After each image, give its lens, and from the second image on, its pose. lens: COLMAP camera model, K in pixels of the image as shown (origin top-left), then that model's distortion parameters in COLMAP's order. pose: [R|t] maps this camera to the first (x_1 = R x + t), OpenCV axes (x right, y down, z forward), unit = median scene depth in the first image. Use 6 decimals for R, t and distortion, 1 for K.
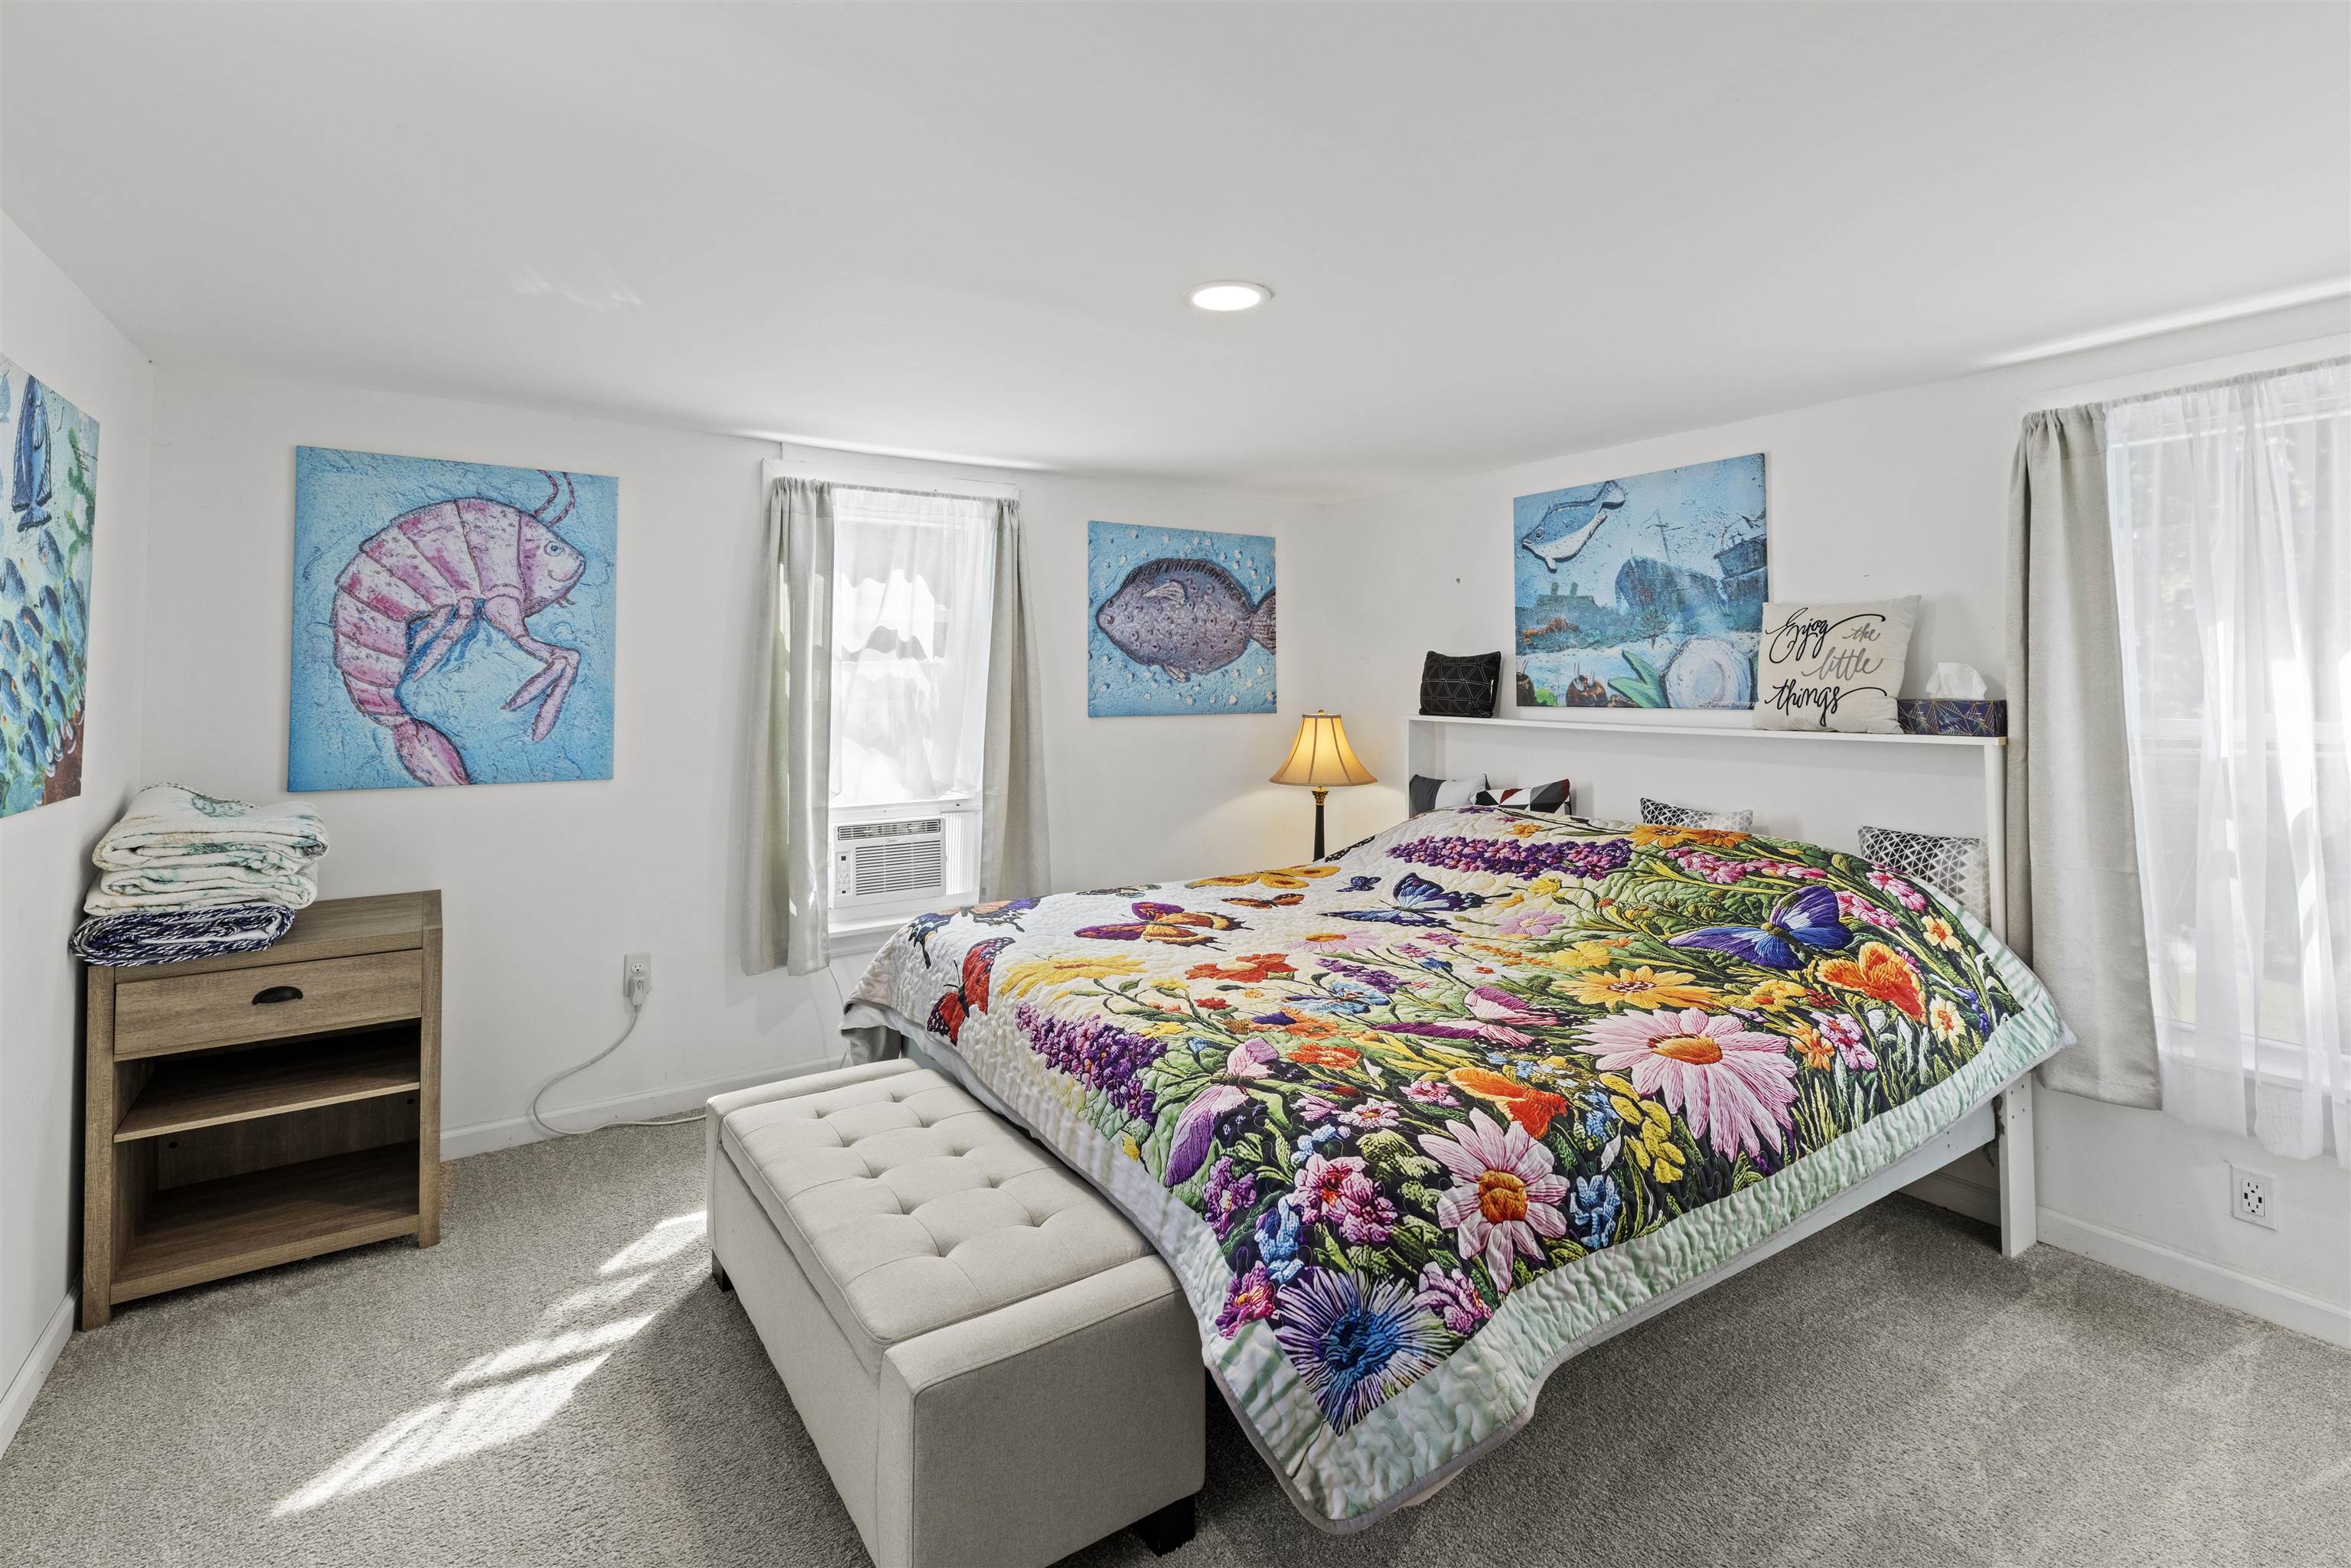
lens RADIAL K [[1102.4, 0, 1166.4], [0, 1102.4, 671.9], [0, 0, 1]] dist [0.011170, 0.000466]
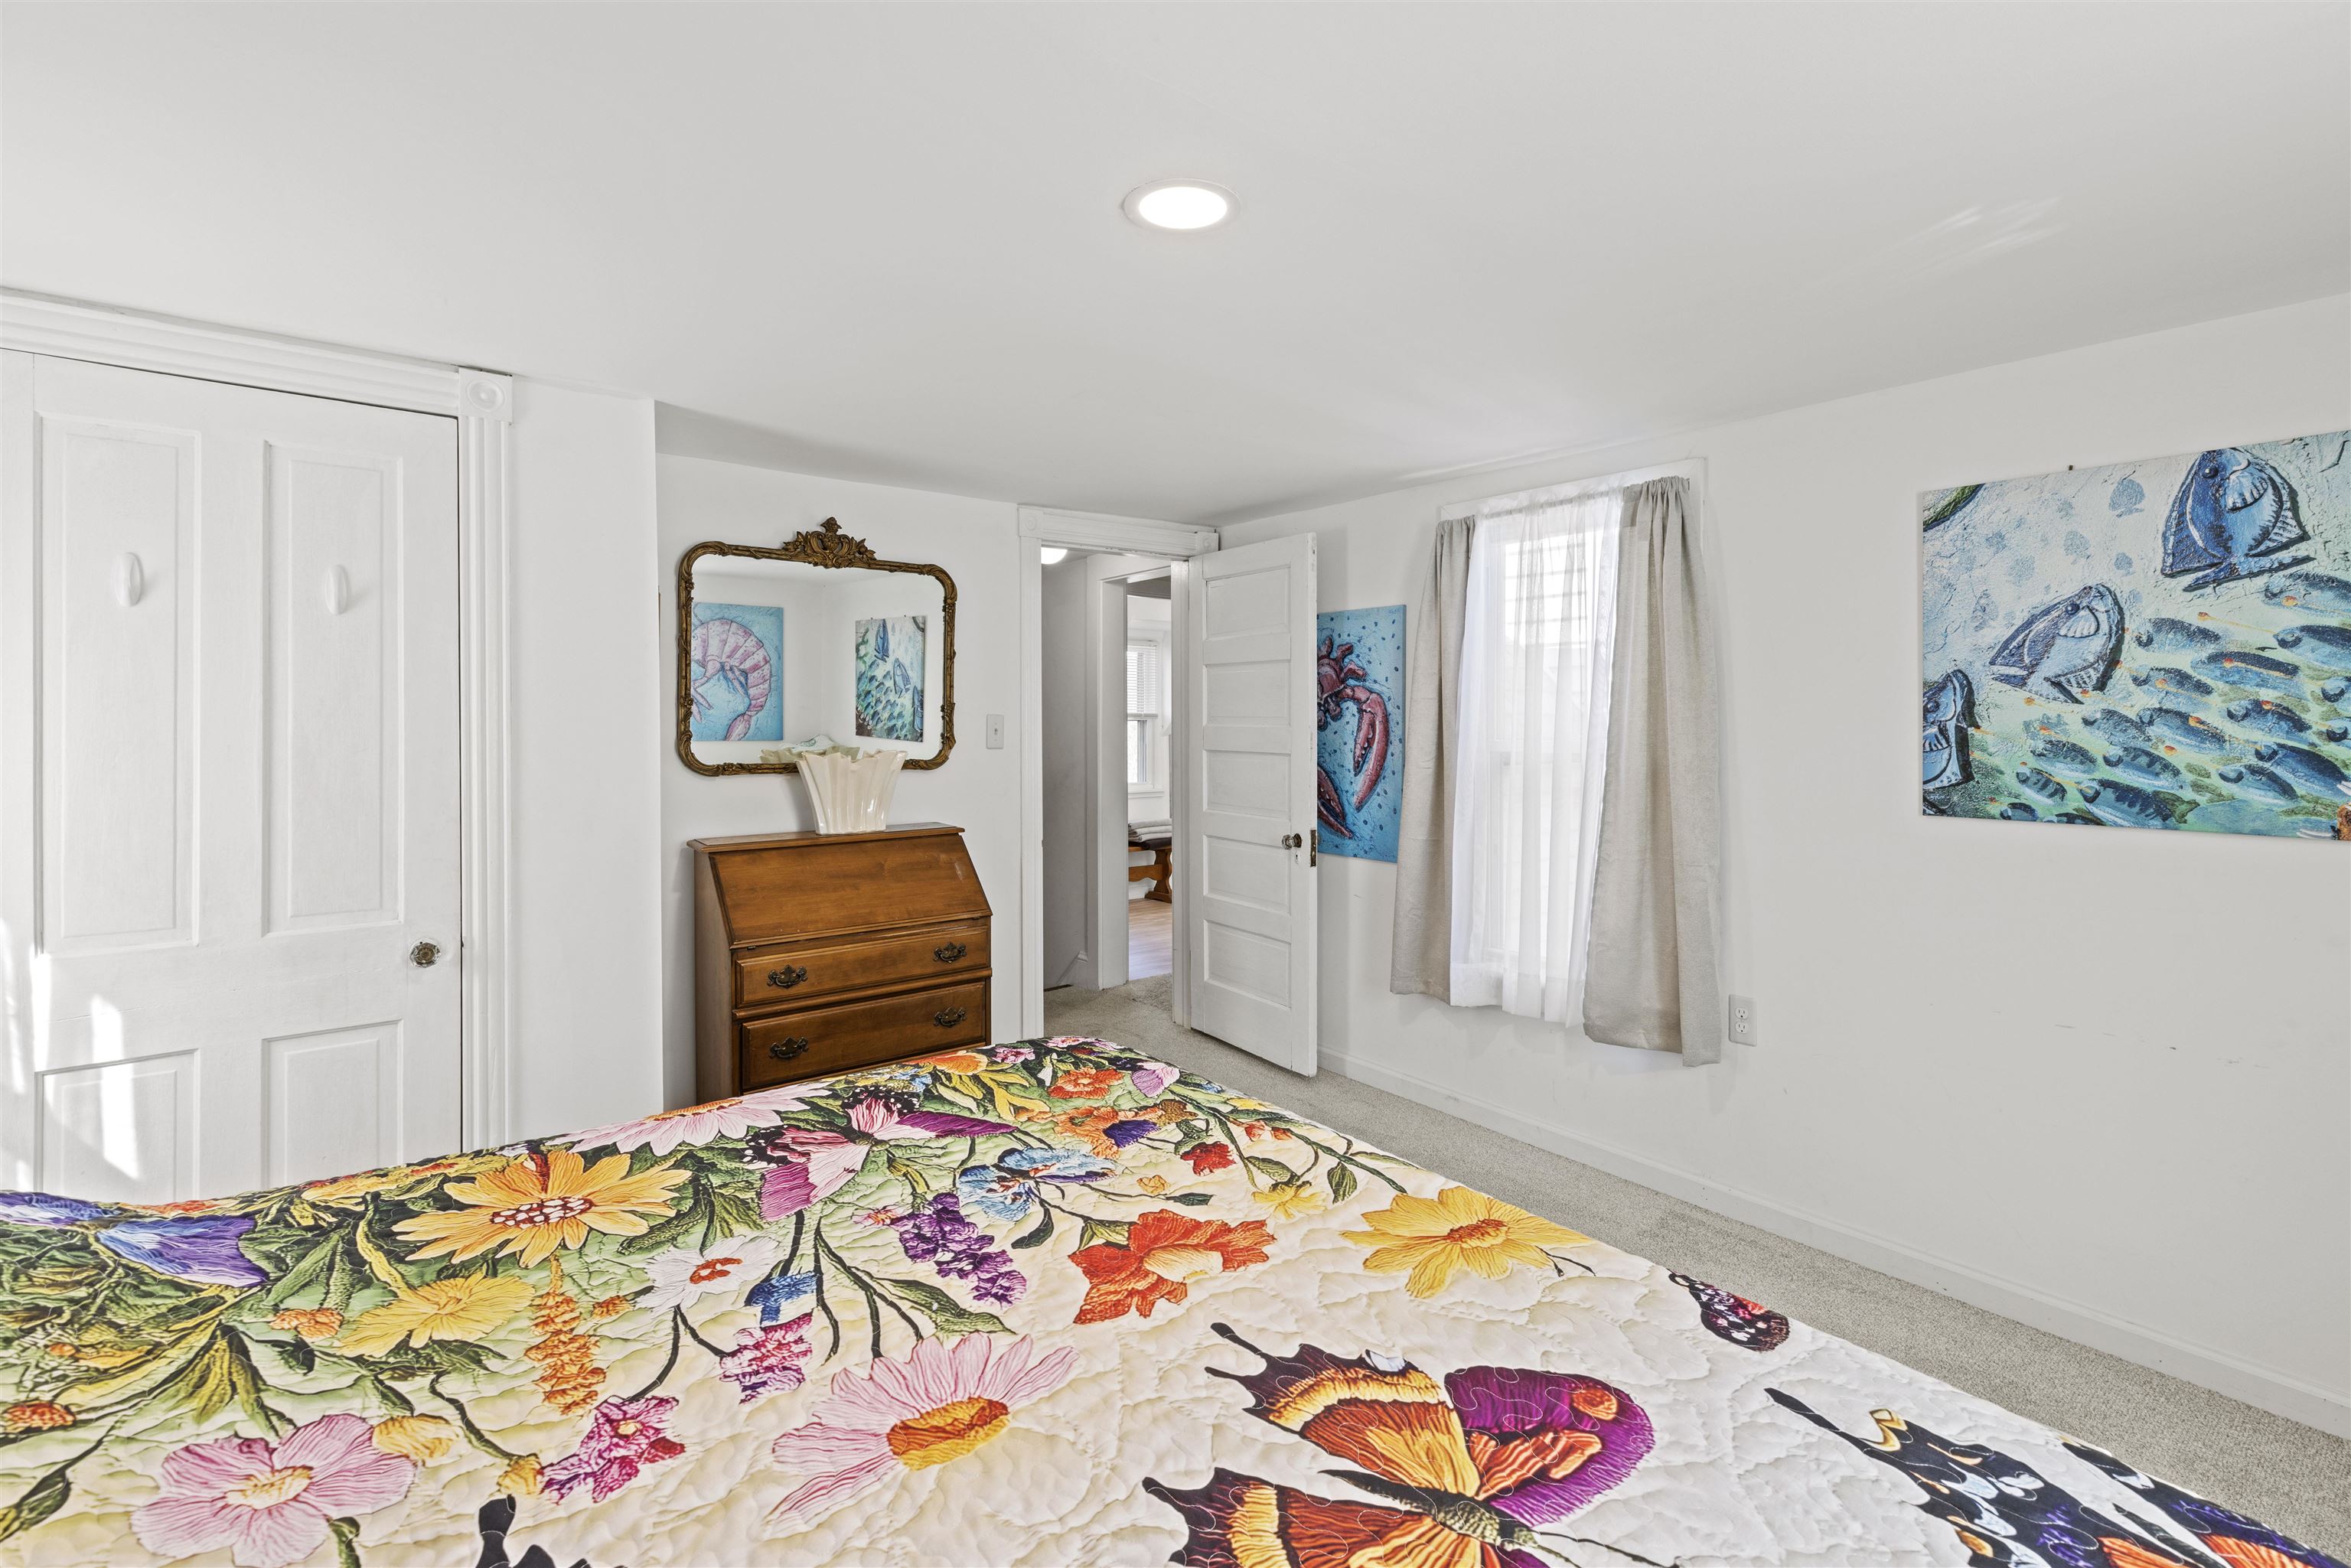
lens RADIAL K [[1082.3, 0, 1181.5], [0, 1082.3, 717.5], [0, 0, 1]] dist [0.005947, -0.000204]
pose [[-0.995403, -0.000631, -0.095777, 0.108706], [0.000609, 0.999916, -0.012924, 0.015313], [0.095777, -0.012923, -0.995319, 1.449346]]
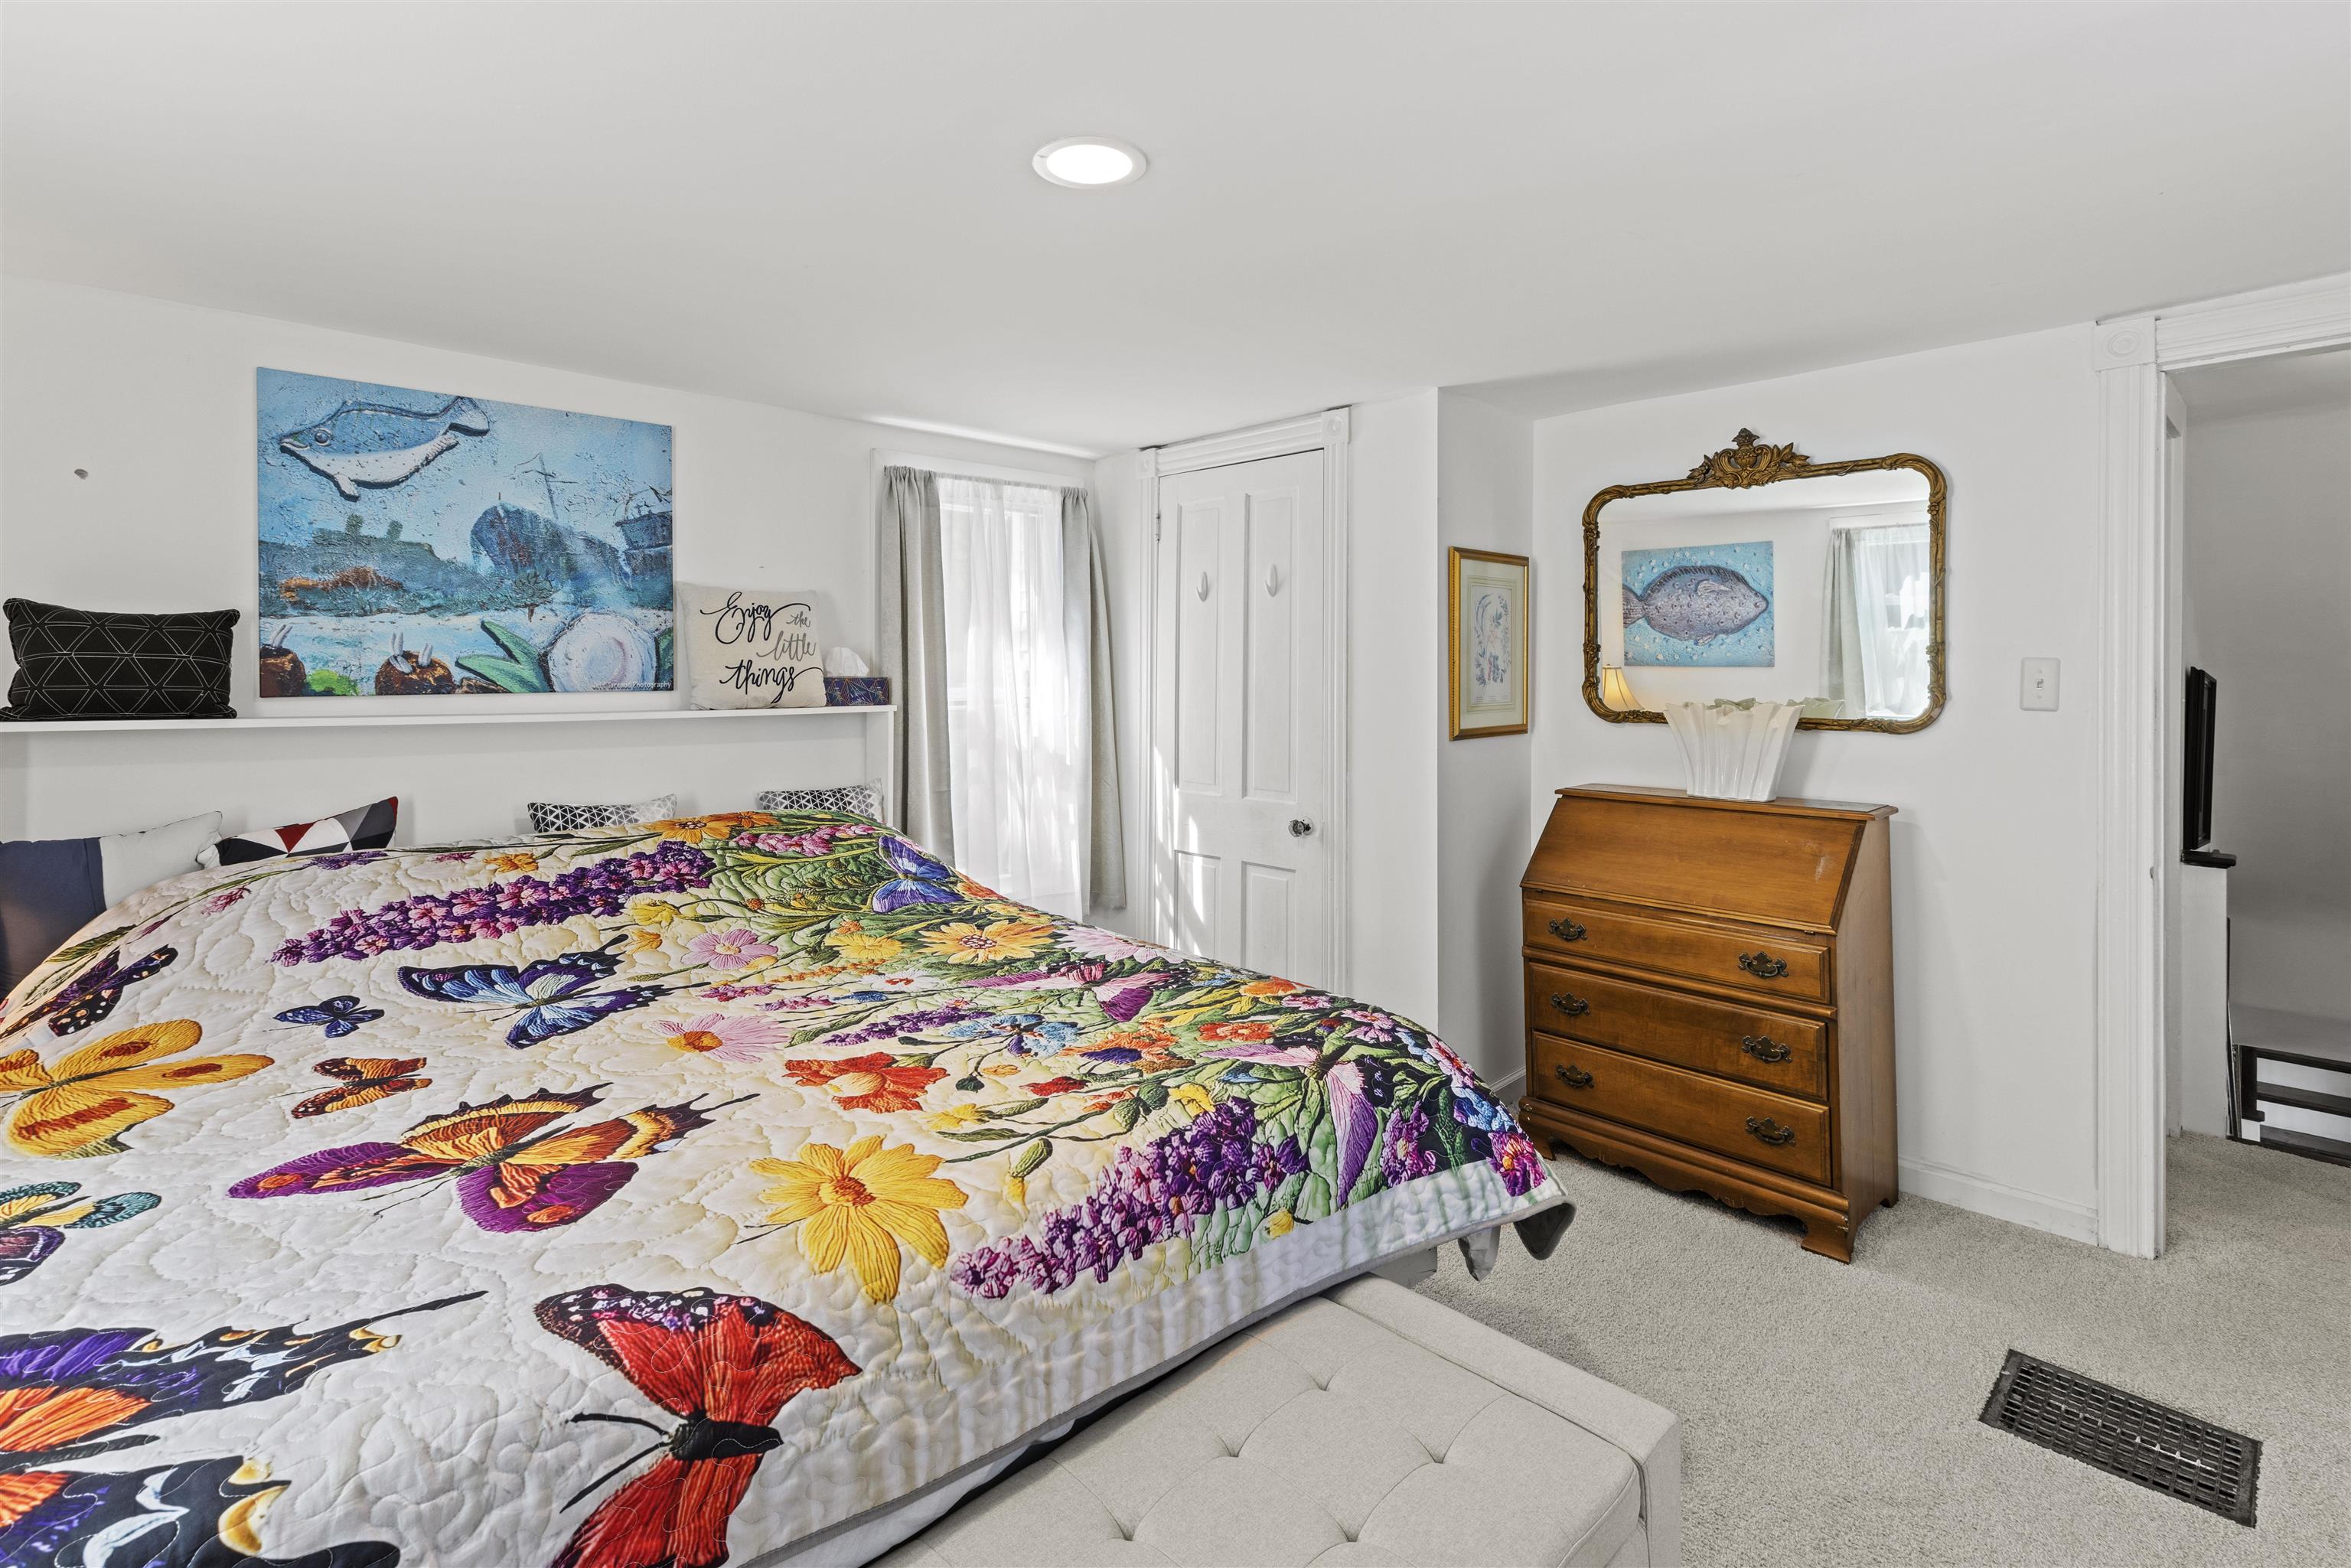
lens RADIAL K [[1102.4, 0, 1166.4], [0, 1102.4, 671.9], [0, 0, 1]] dist [0.011170, 0.000466]
pose [[-0.181654, -0.004228, 0.983353, -0.602415], [-0.013287, 0.999910, 0.001845, 0.012317], [-0.983273, -0.012731, -0.181694, 0.900686]]
